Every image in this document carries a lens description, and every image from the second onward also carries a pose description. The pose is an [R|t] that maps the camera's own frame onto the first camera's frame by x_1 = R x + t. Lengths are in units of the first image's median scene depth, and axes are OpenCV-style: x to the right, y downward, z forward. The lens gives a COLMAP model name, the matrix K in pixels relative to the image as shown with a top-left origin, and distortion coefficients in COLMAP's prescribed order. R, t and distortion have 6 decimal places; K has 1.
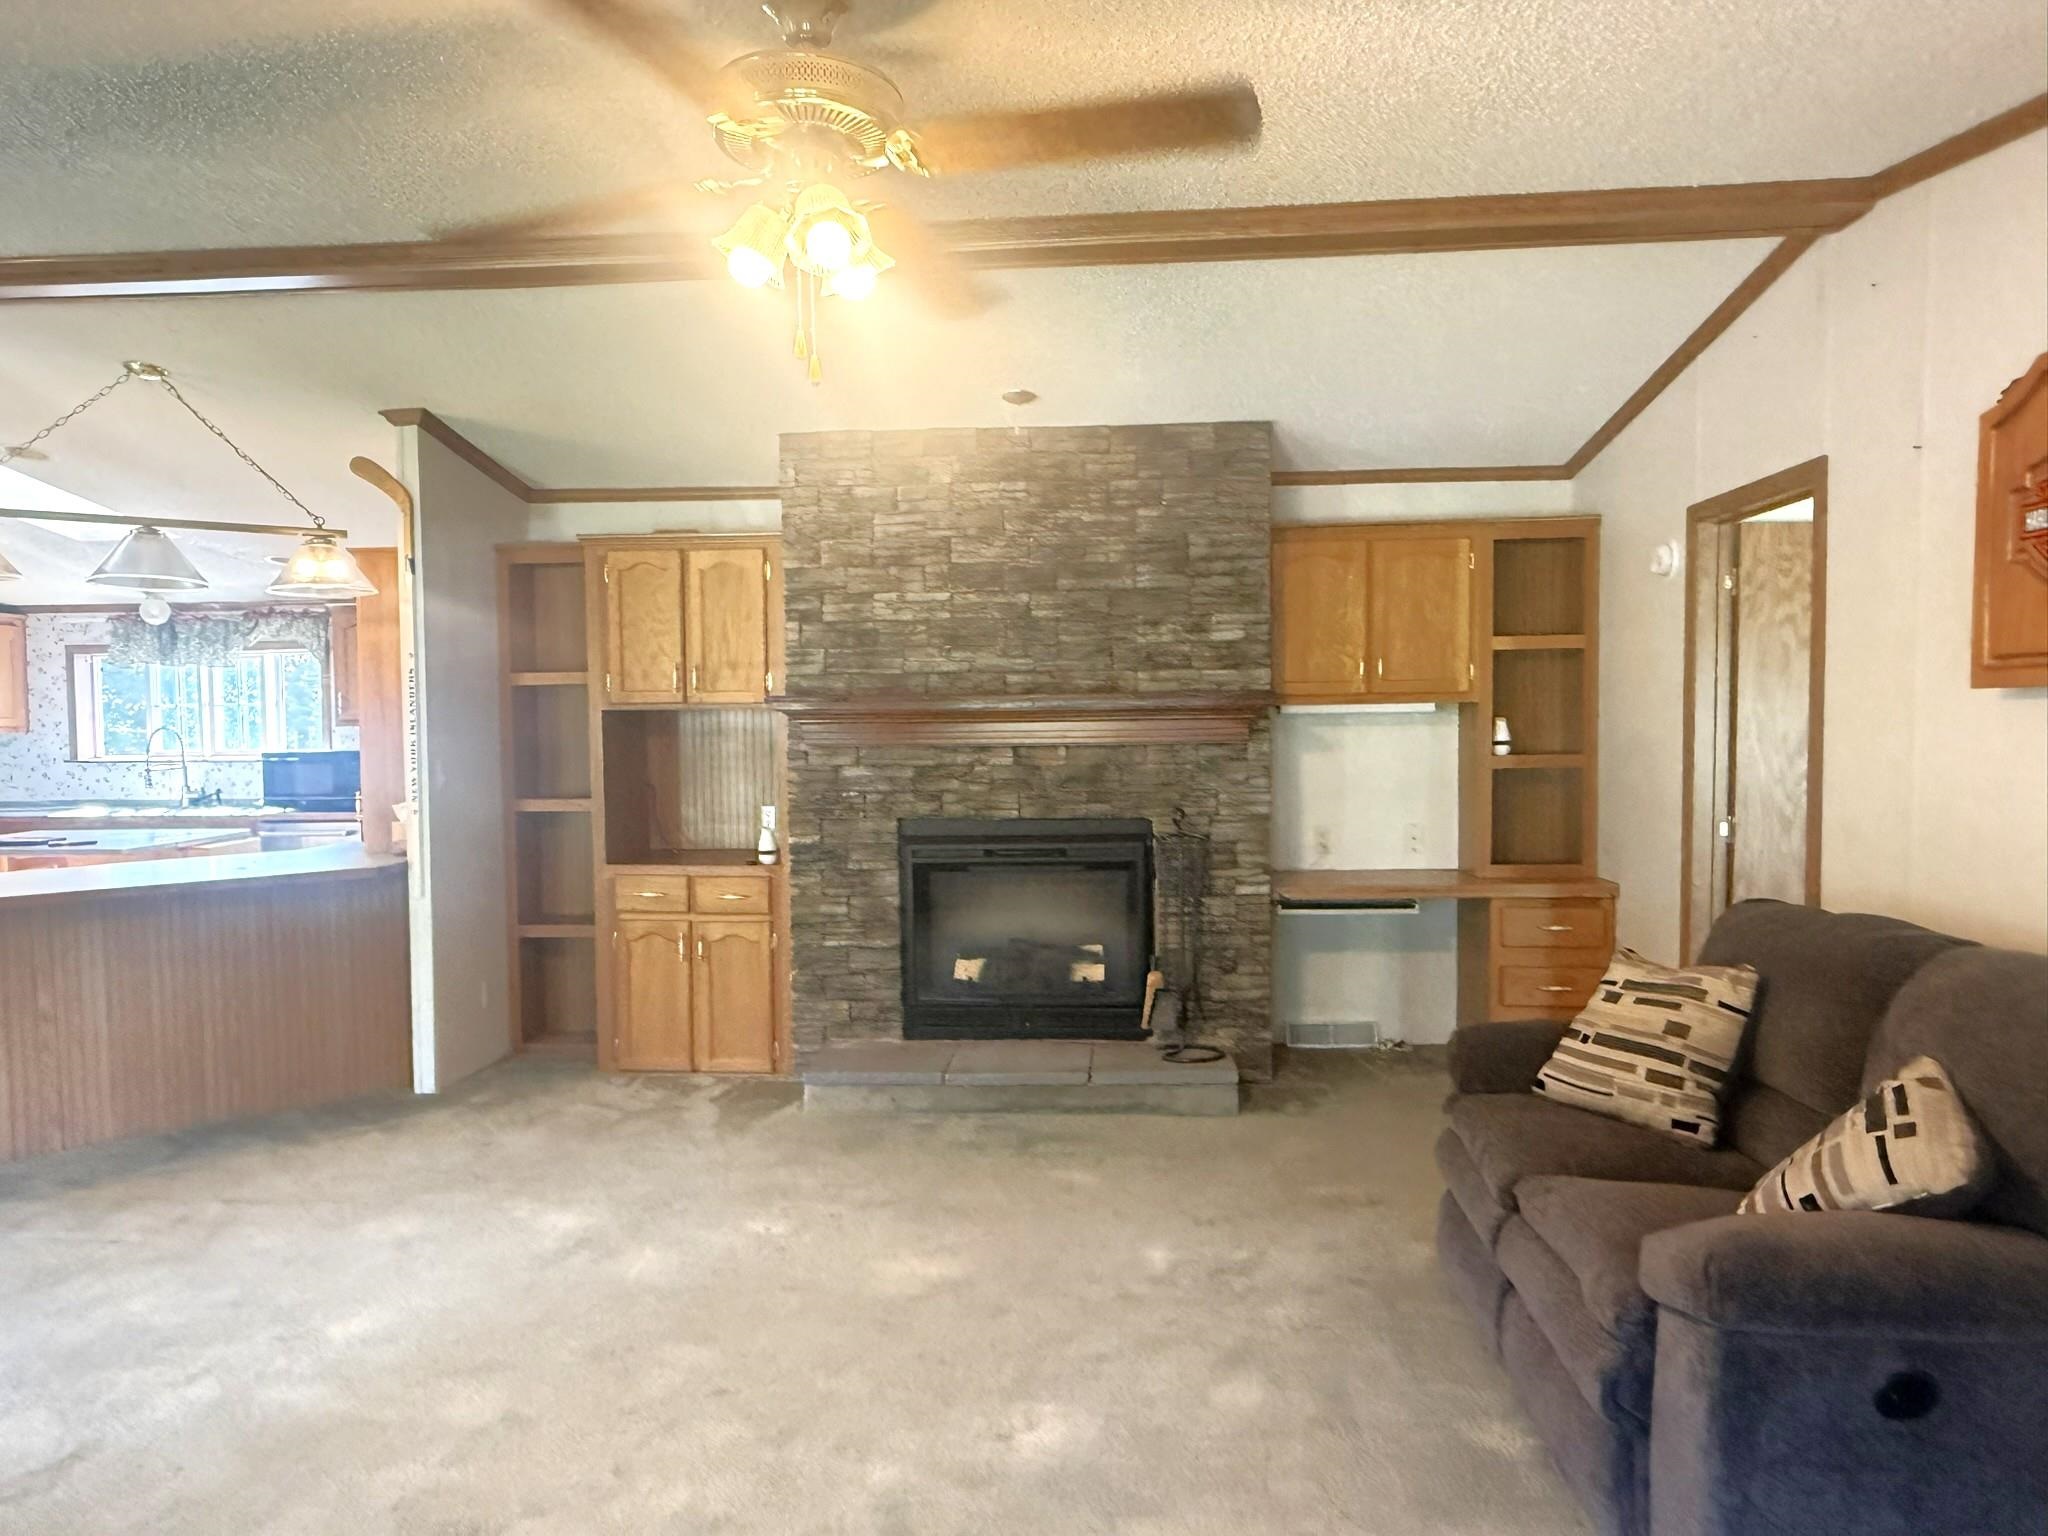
lens RADIAL K [[1315.0, 0, 1027.1], [0, 1315.0, 775.2], [0, 0, 1]] dist [0.004257, -0.002583]
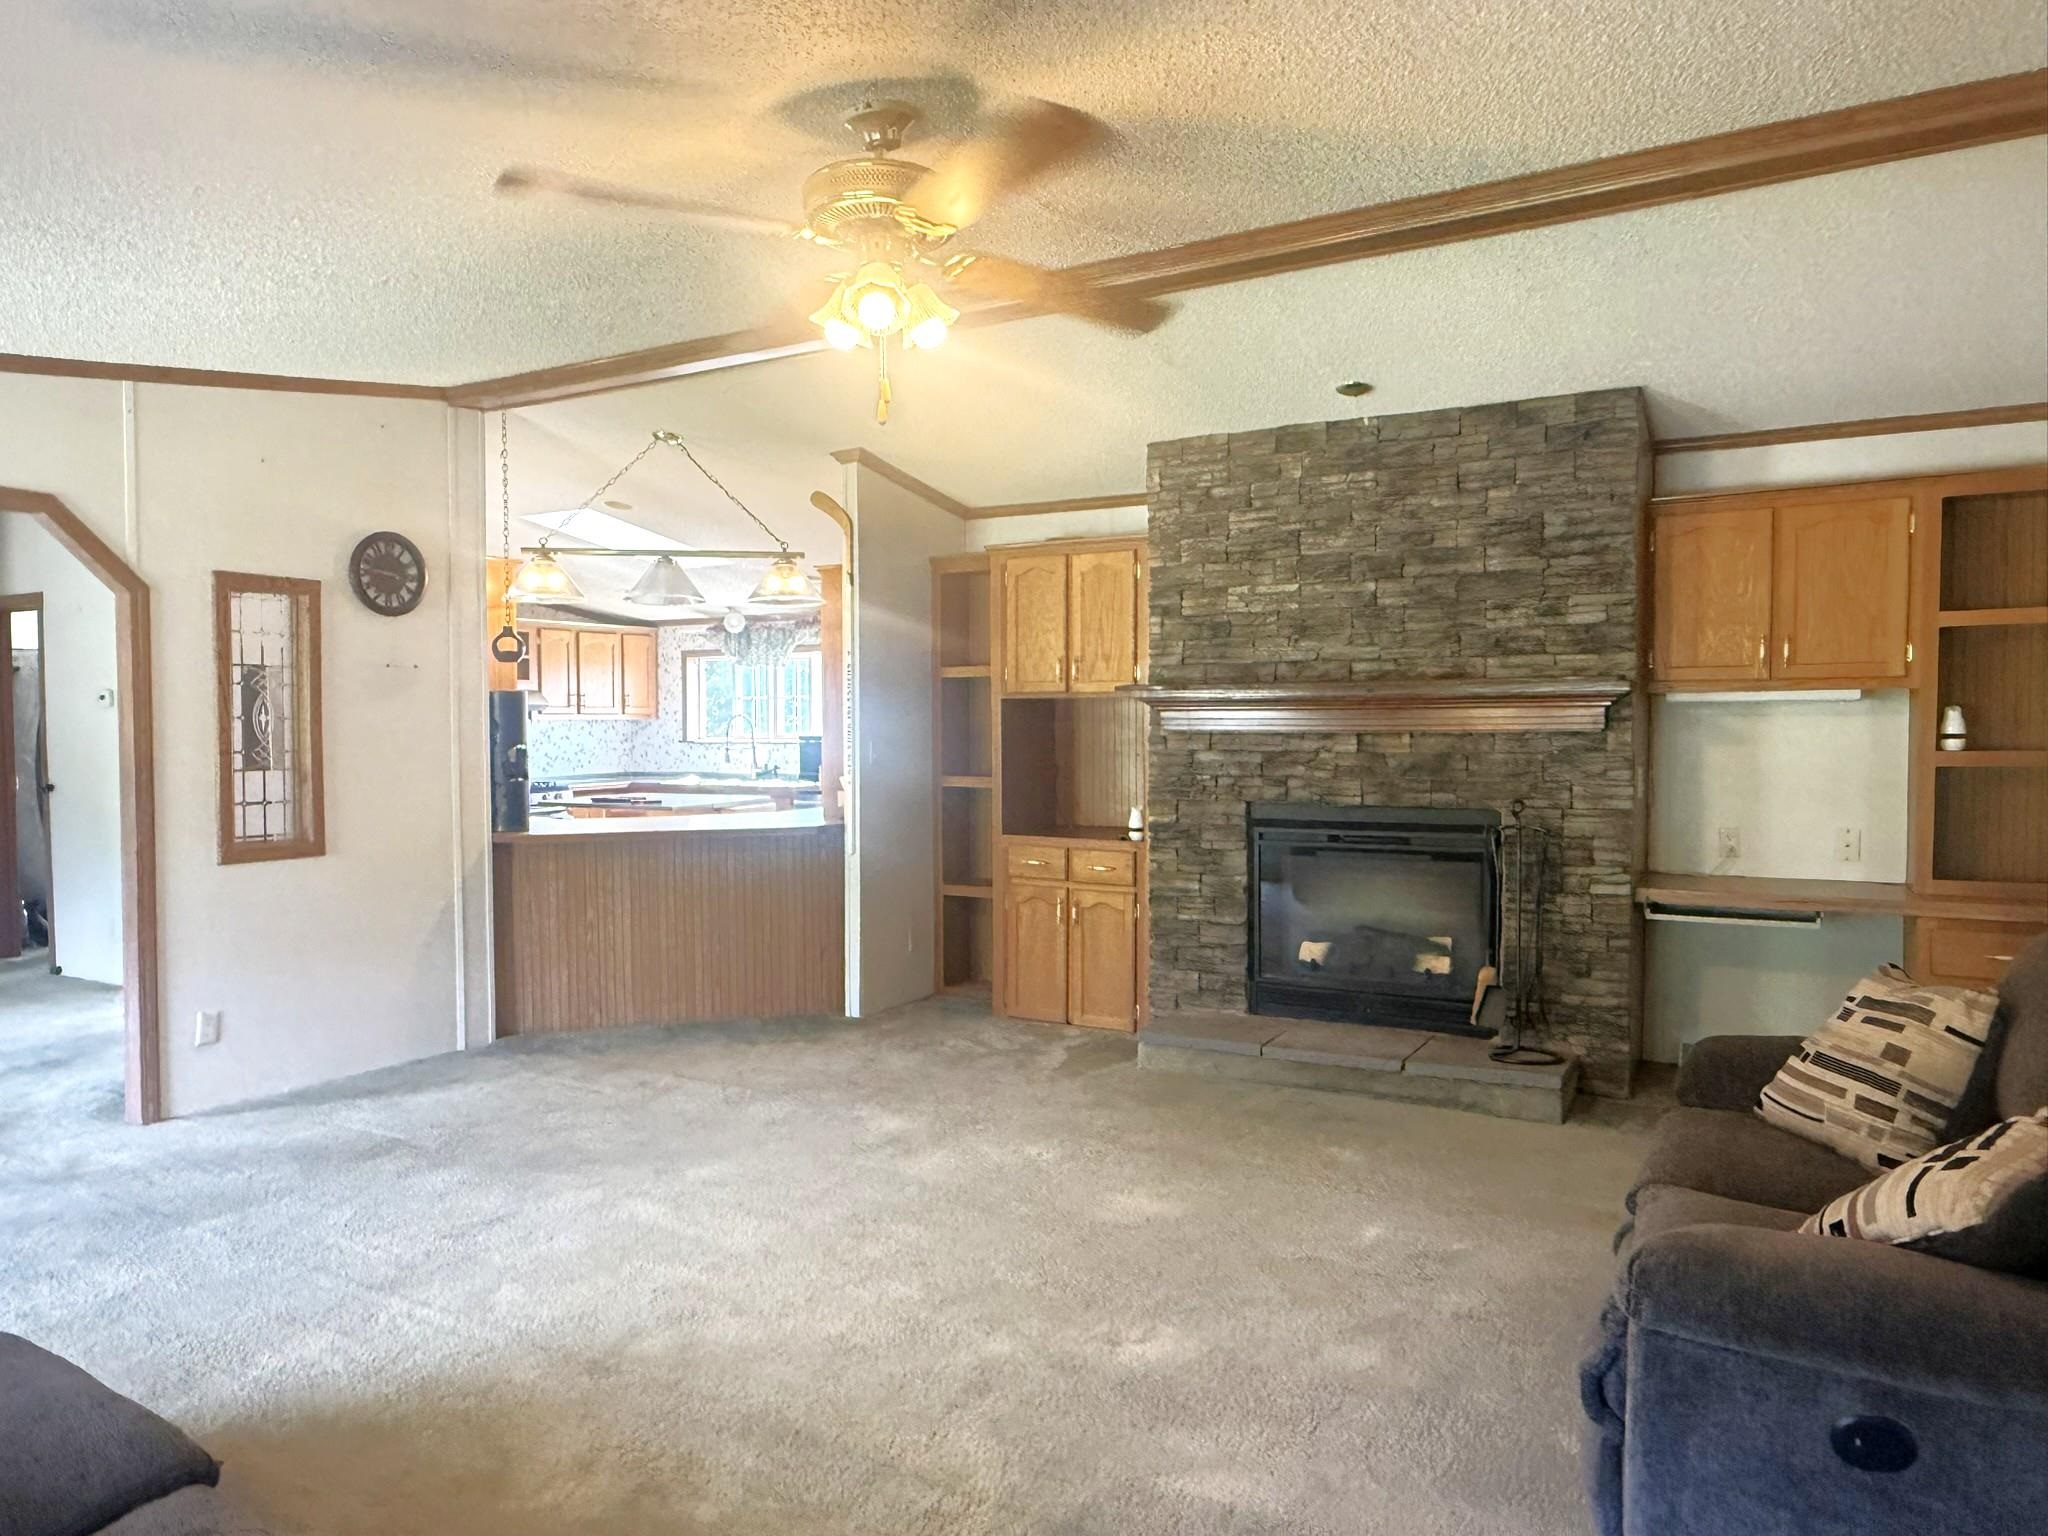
lens RADIAL K [[1315.0, 0, 1026.7], [0, 1315.0, 769.0], [0, 0, 1]] dist [0.004257, -0.002583]
pose [[0.905068, 0.021808, -0.424707, 0.191958], [-0.022762, 0.999737, 0.002829, 0.008016], [0.424657, 0.007107, 0.905326, -0.022642]]
